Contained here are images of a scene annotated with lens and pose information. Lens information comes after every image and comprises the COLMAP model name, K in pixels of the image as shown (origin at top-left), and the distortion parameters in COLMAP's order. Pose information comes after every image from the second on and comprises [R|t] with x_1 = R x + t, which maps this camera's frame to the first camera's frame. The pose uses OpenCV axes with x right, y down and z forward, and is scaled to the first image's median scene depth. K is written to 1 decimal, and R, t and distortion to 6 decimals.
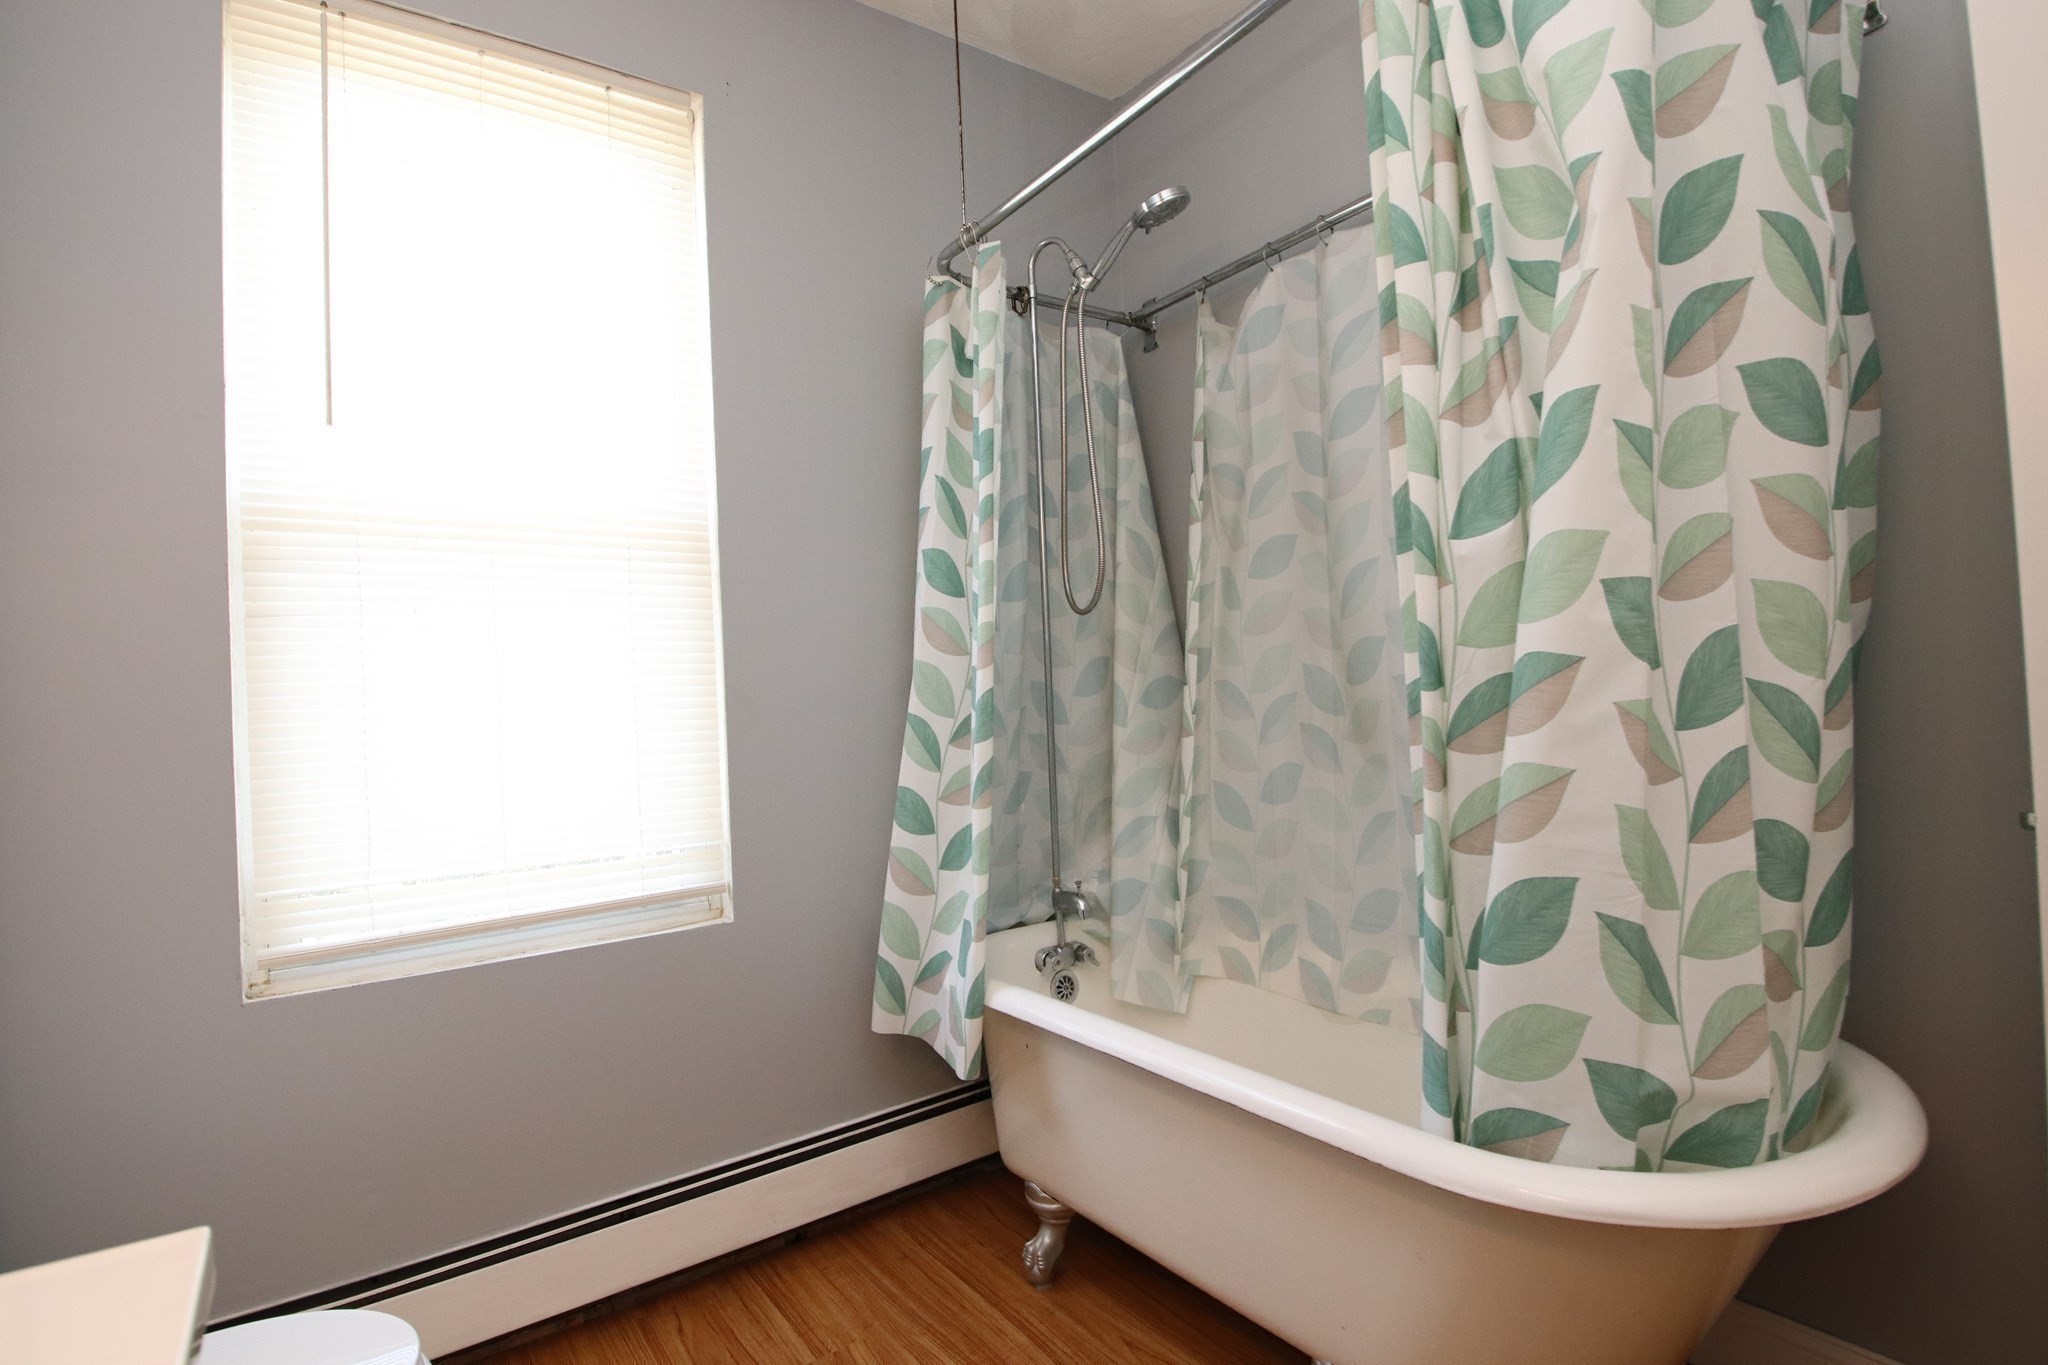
lens RADIAL K [[958.6, 0, 1033.6], [0, 958.6, 684.1], [0, 0, 1]] dist [0.016319, -0.024672]
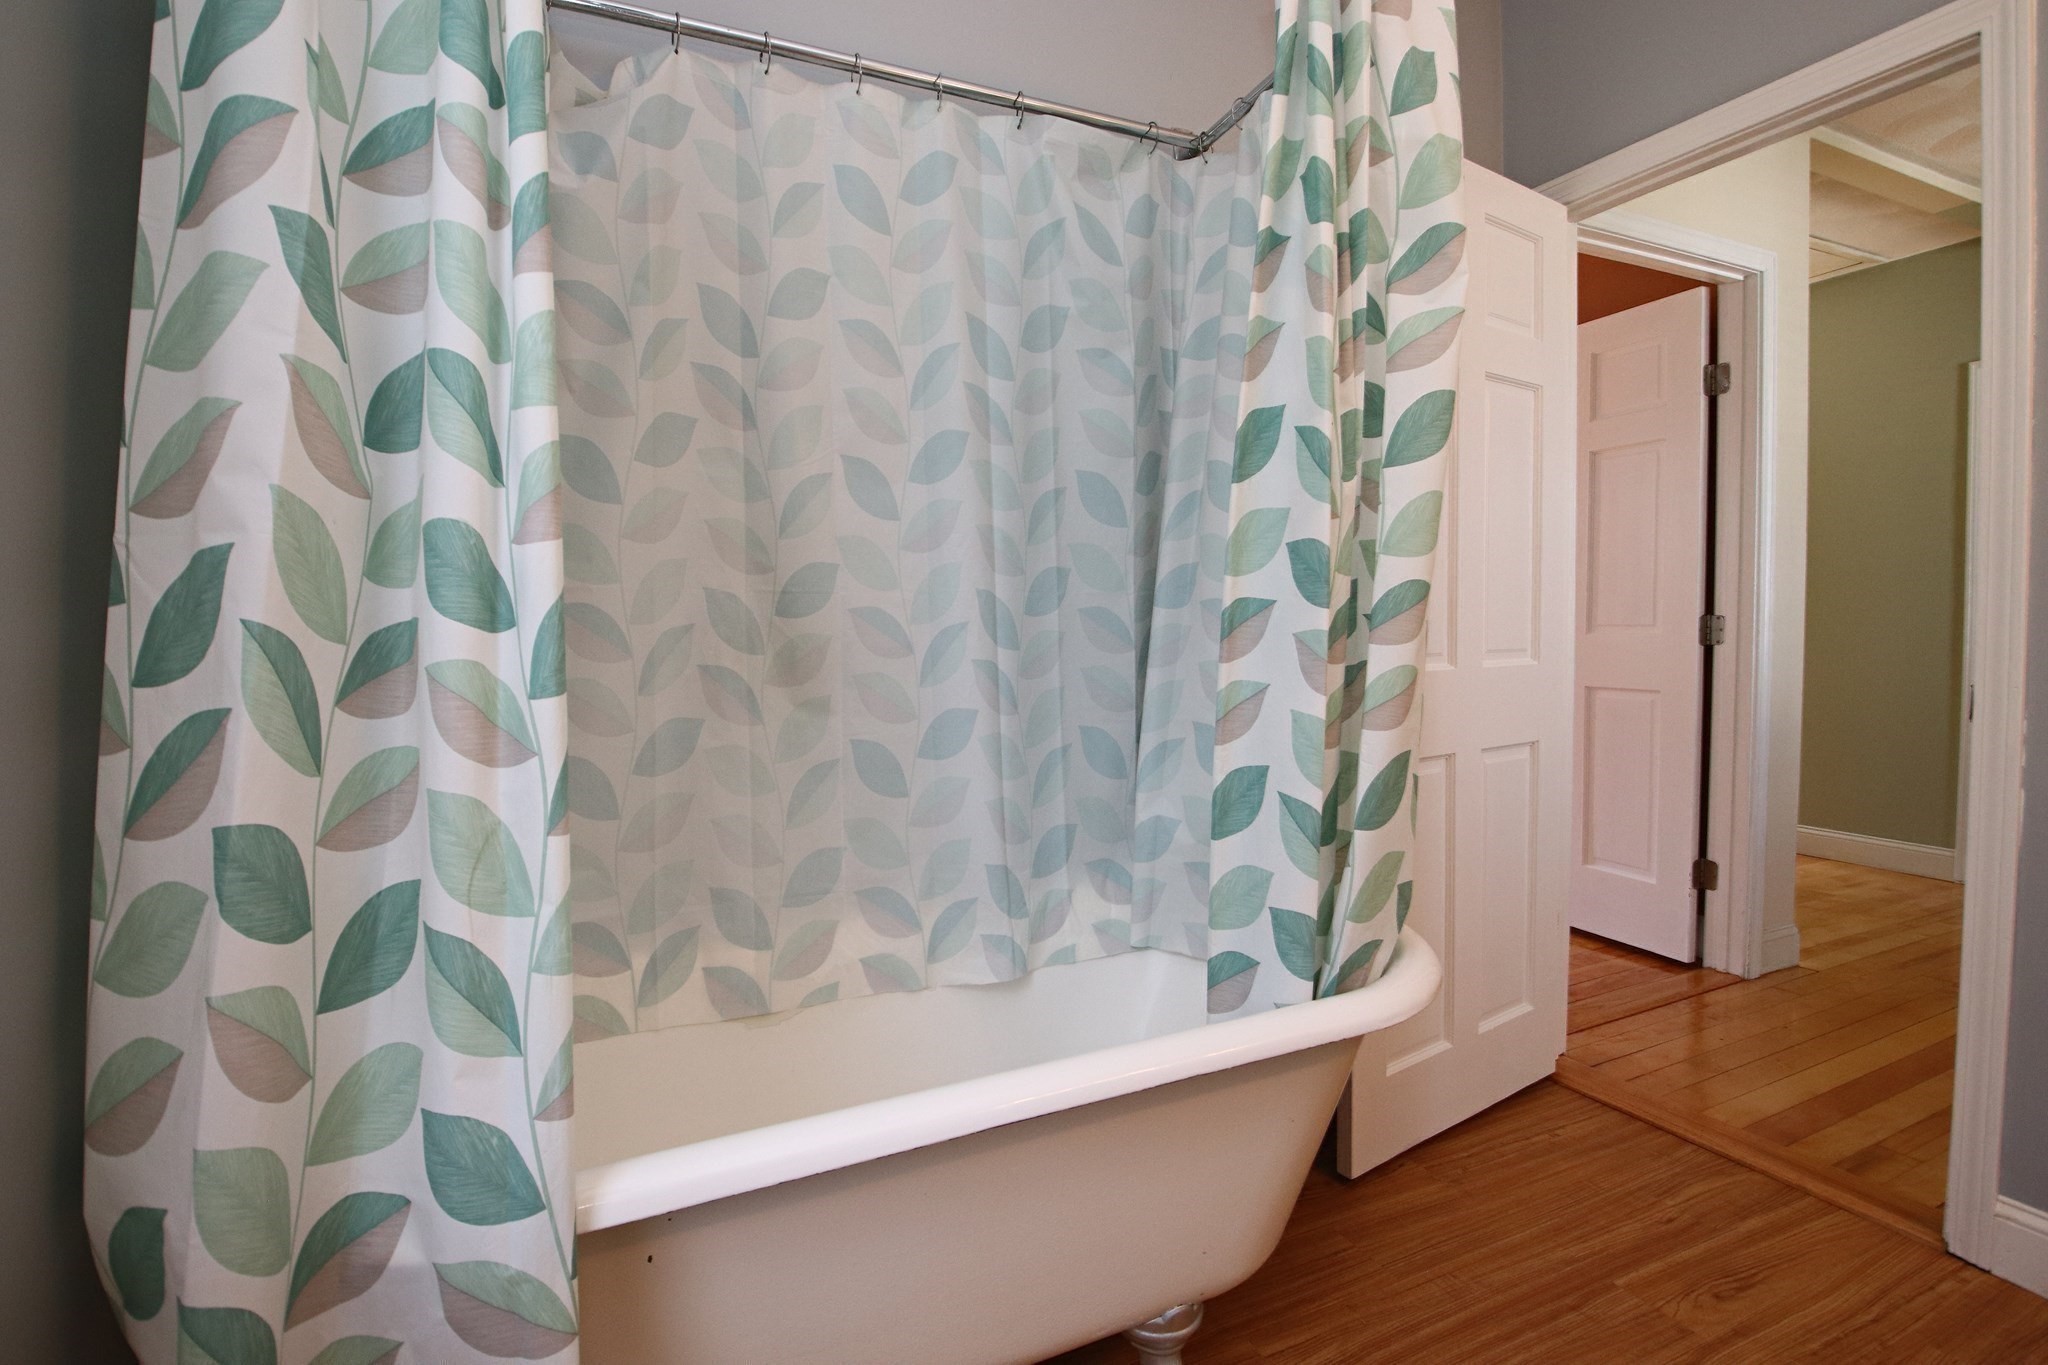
lens RADIAL K [[972.3, 0, 1010.6], [0, 972.3, 662.1], [0, 0, 1]] dist [0.013974, -0.025846]
pose [[0.196642, 0.001605, 0.980474, -0.453889], [-0.018382, 0.999829, 0.002050, 0.033561], [-0.980303, -0.018427, 0.196638, 0.623164]]
